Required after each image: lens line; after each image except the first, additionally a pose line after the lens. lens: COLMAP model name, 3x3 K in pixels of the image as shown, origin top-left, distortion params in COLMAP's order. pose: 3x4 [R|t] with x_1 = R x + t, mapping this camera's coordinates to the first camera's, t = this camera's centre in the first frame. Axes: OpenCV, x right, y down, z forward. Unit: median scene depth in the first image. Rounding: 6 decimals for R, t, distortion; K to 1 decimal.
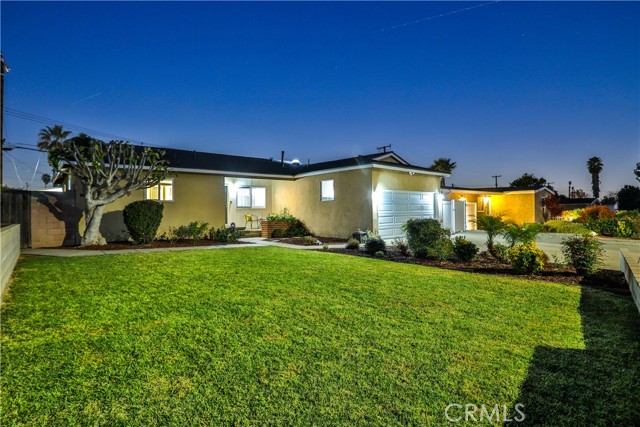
lens RADIAL K [[330.2, 0, 321.0], [0, 330.2, 205.0], [0, 0, 1]] dist [-0.065582, 0.028641]
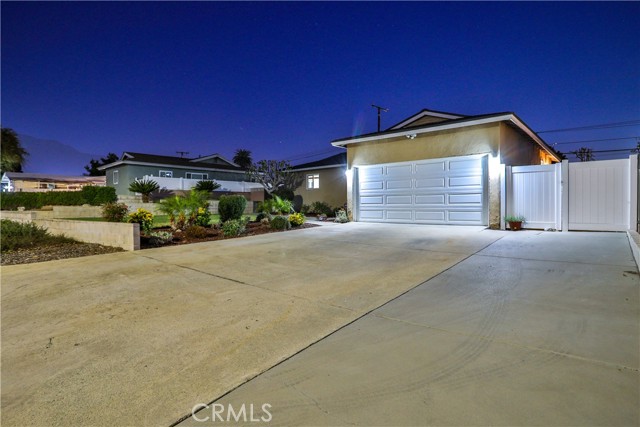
lens RADIAL K [[330.2, 0, 321.0], [0, 330.2, 205.0], [0, 0, 1]] dist [-0.065582, 0.028641]
pose [[0.092250, 0.012431, -0.995658, 1.144161], [0.022357, 0.999644, 0.014552, 0.047288], [0.995485, -0.023602, 0.091940, 0.852652]]
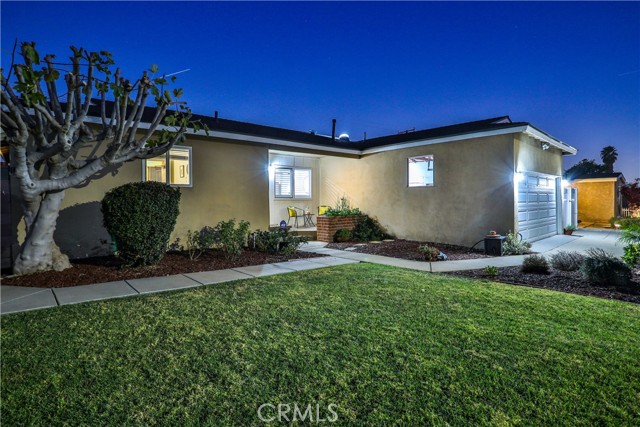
lens RADIAL K [[330.2, 0, 321.0], [0, 330.2, 205.0], [0, 0, 1]] dist [-0.065582, 0.028641]
pose [[0.999914, 0.001574, 0.013014, -0.220407], [-0.001951, 0.999577, 0.029002, 0.005368], [-0.012962, -0.029025, 0.999495, 0.393566]]
